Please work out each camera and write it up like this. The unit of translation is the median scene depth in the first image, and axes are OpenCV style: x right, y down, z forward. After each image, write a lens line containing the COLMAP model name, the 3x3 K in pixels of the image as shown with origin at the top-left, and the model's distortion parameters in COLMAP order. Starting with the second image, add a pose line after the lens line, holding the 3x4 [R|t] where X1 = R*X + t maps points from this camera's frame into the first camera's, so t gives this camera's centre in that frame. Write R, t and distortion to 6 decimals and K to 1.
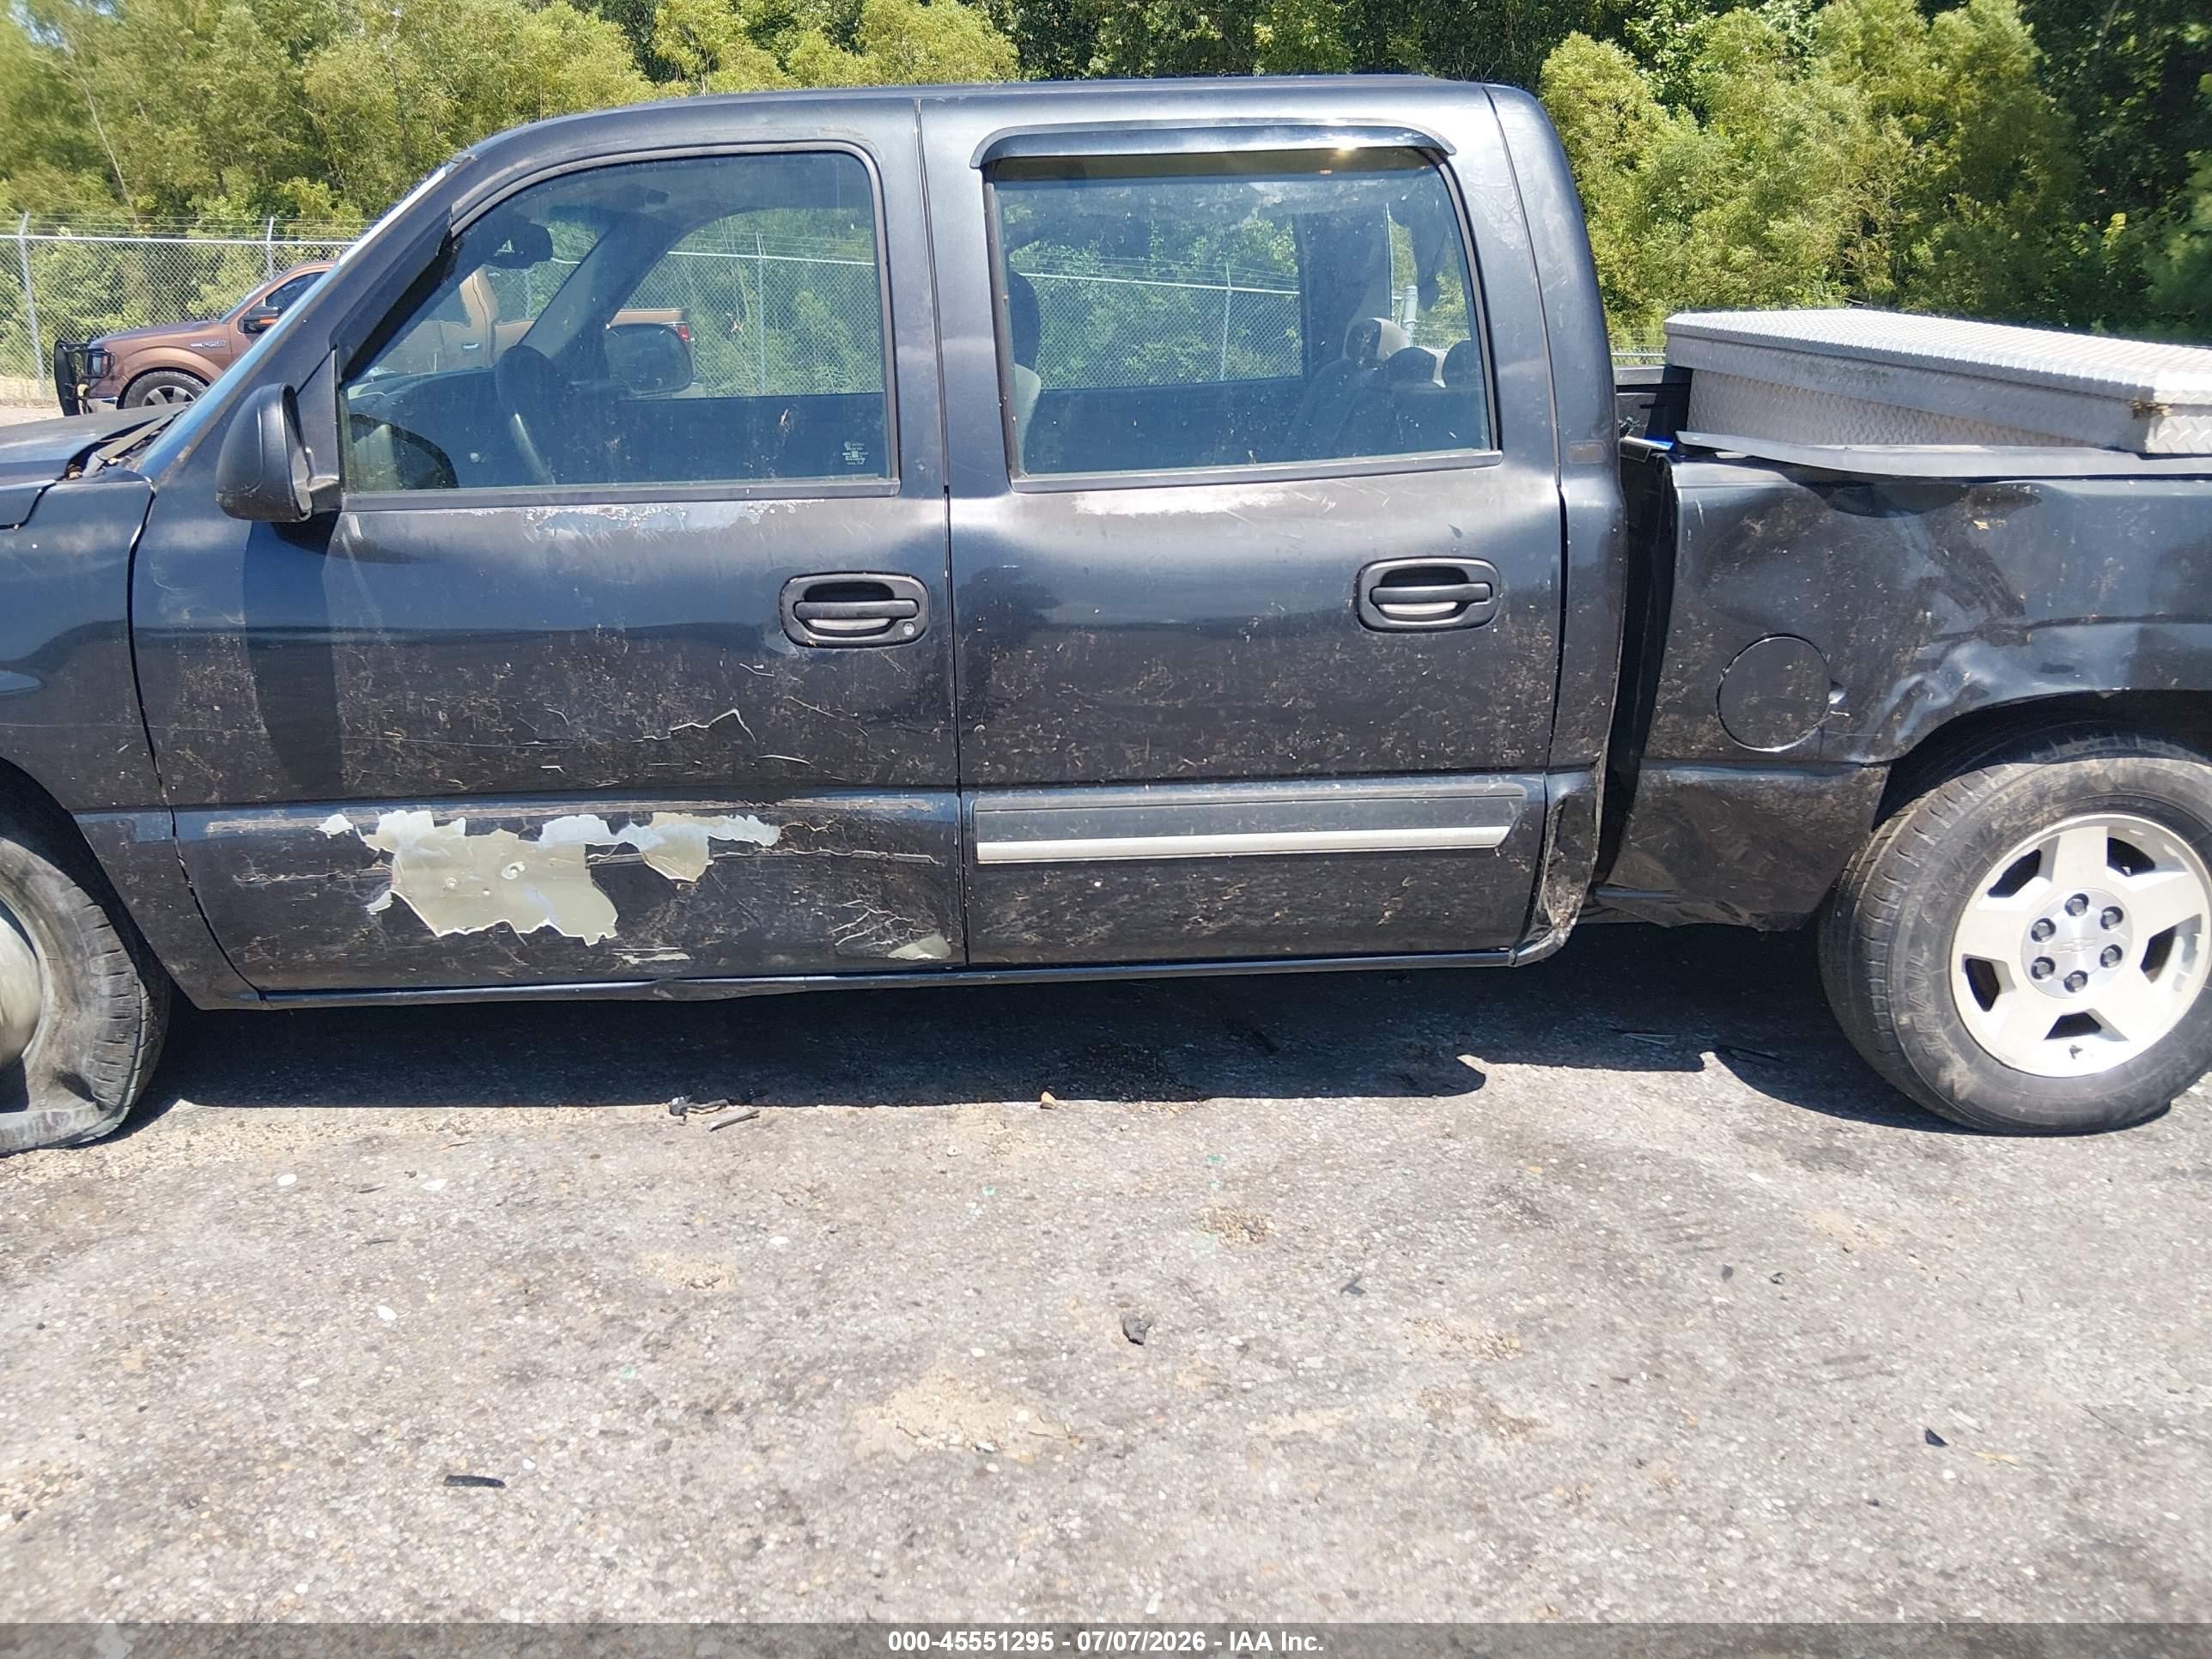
lens RADIAL K [[1686.4, 0, 1096.7], [0, 1686.4, 817.0], [0, 0, 1]] dist [0.120562, -0.217476]
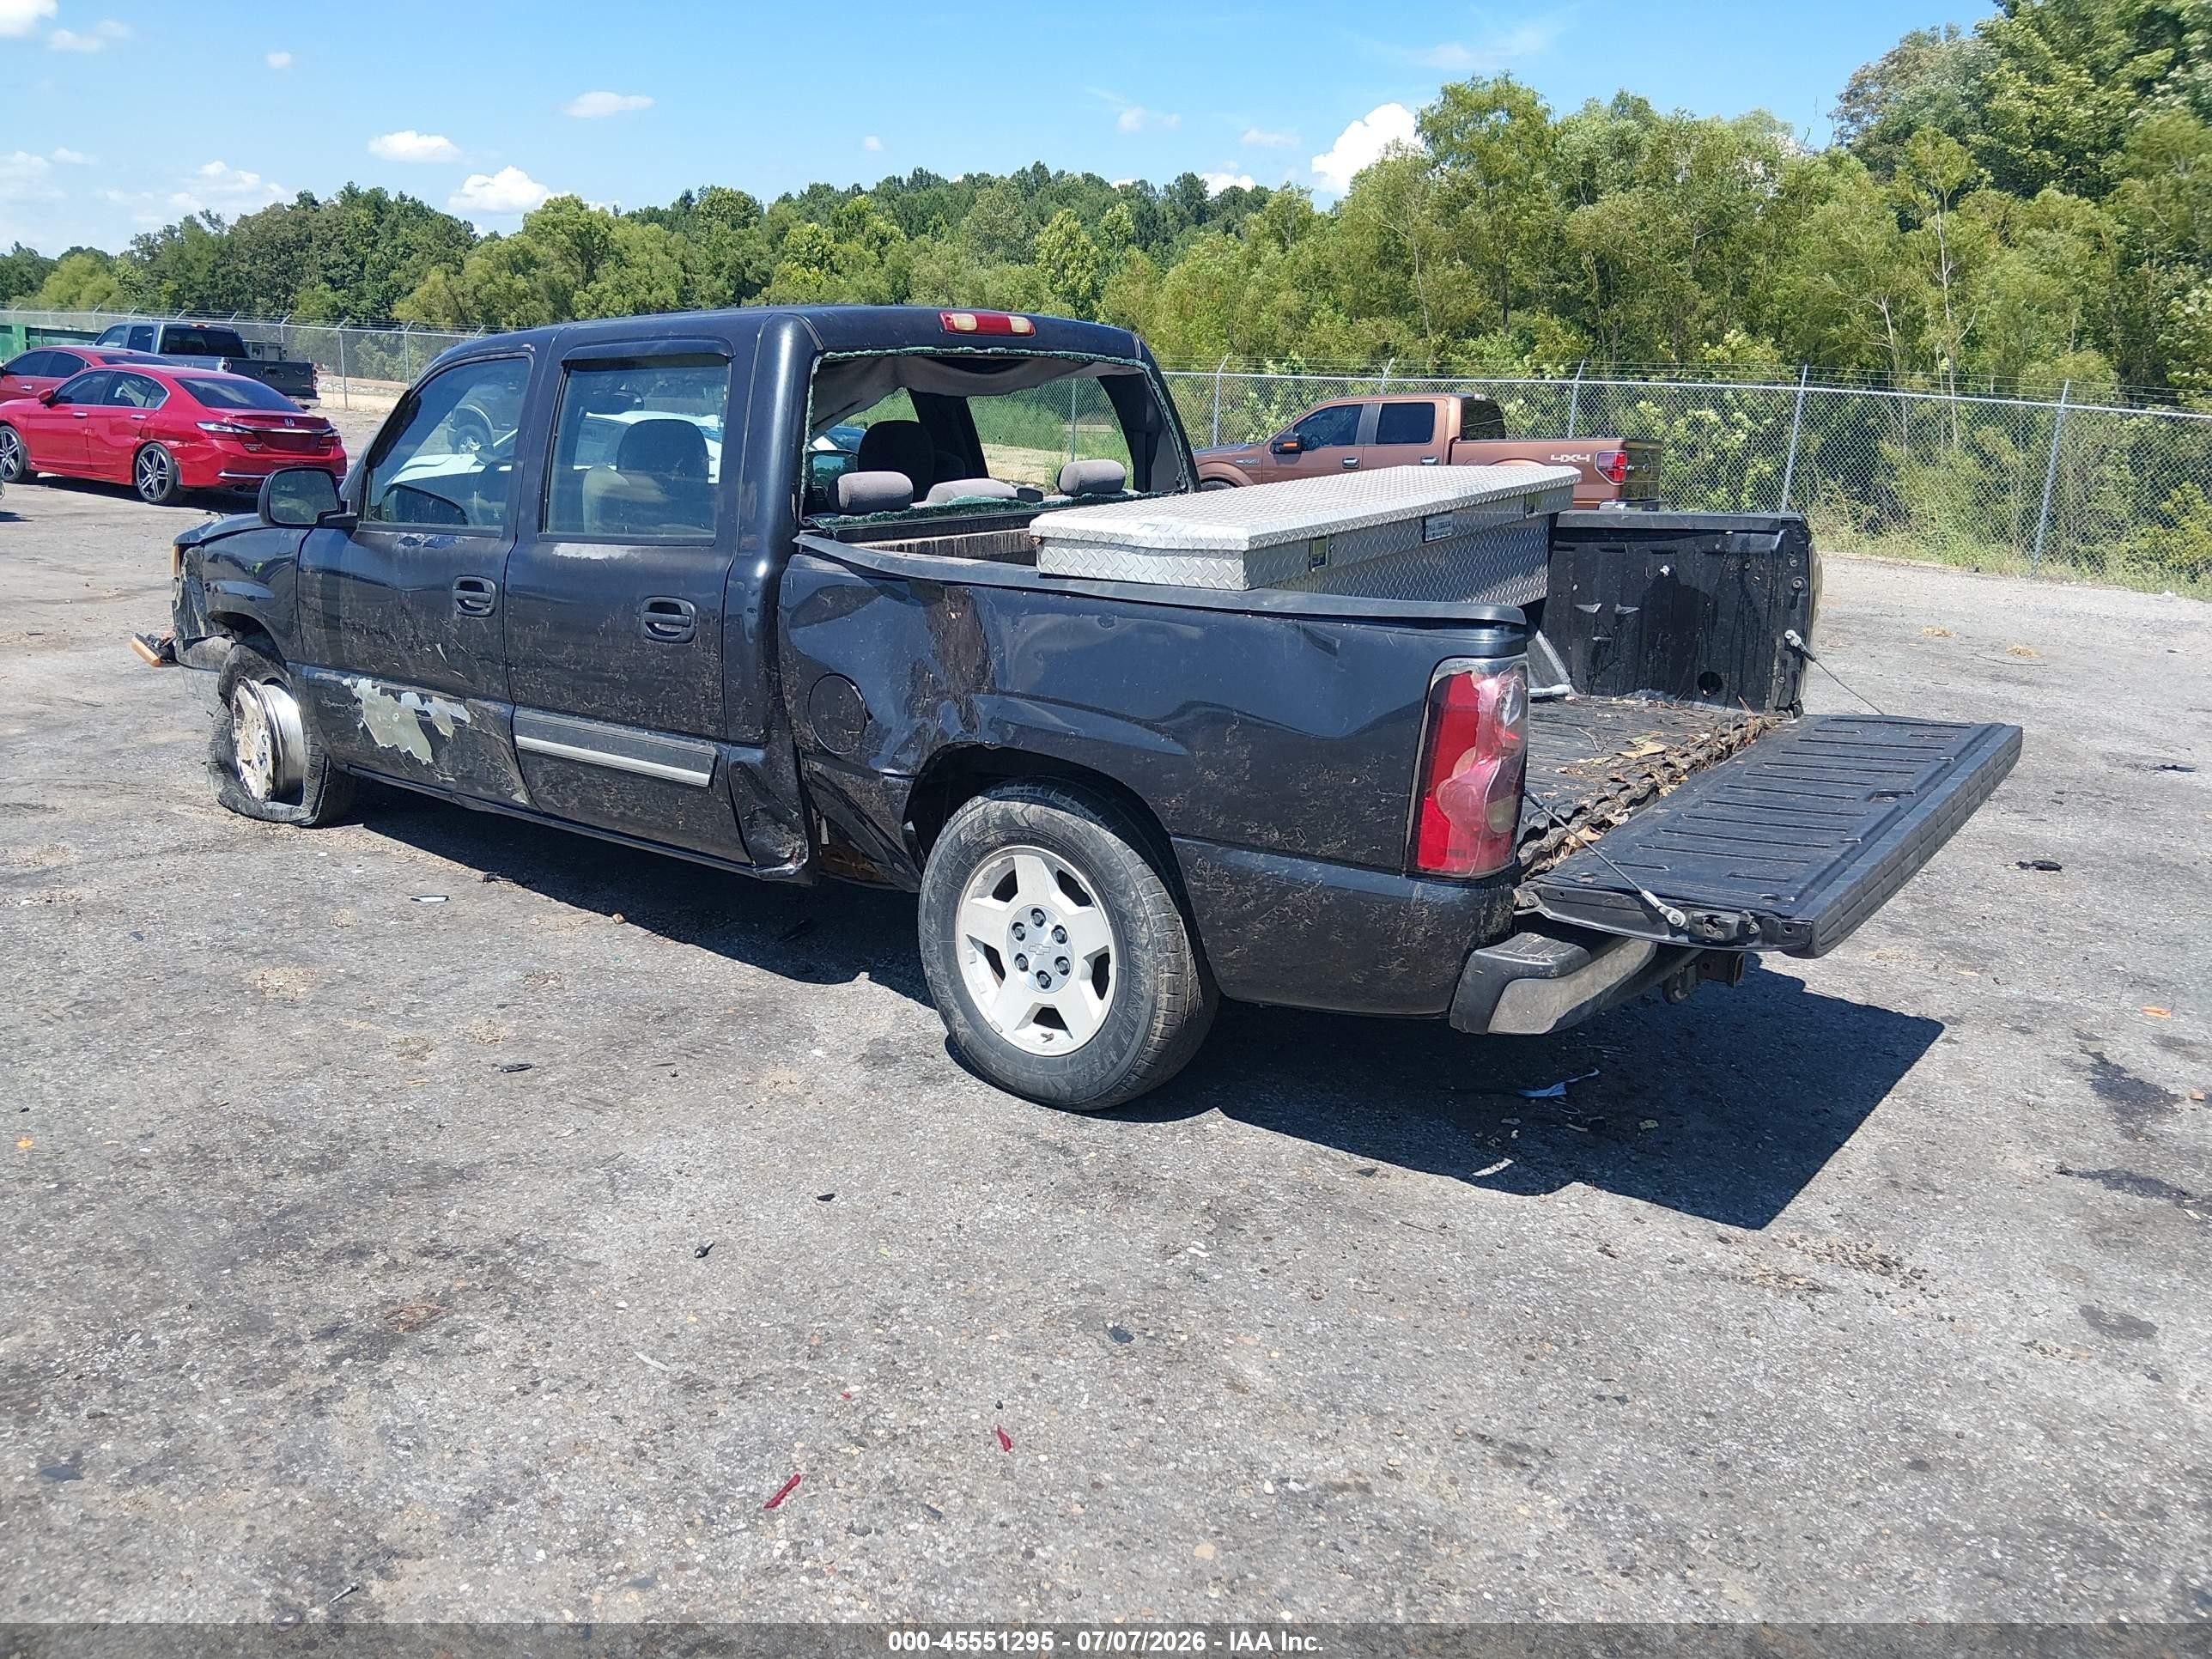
lens RADIAL K [[1688.8, 0, 1117.5], [0, 1688.8, 789.5], [0, 0, 1]] dist [0.076630, -0.114337]
pose [[0.739434, 0.158171, -0.654384, 1.548637], [-0.212344, 0.977188, -0.003746, -0.055225], [0.638864, 0.141724, 0.756153, 0.061105]]
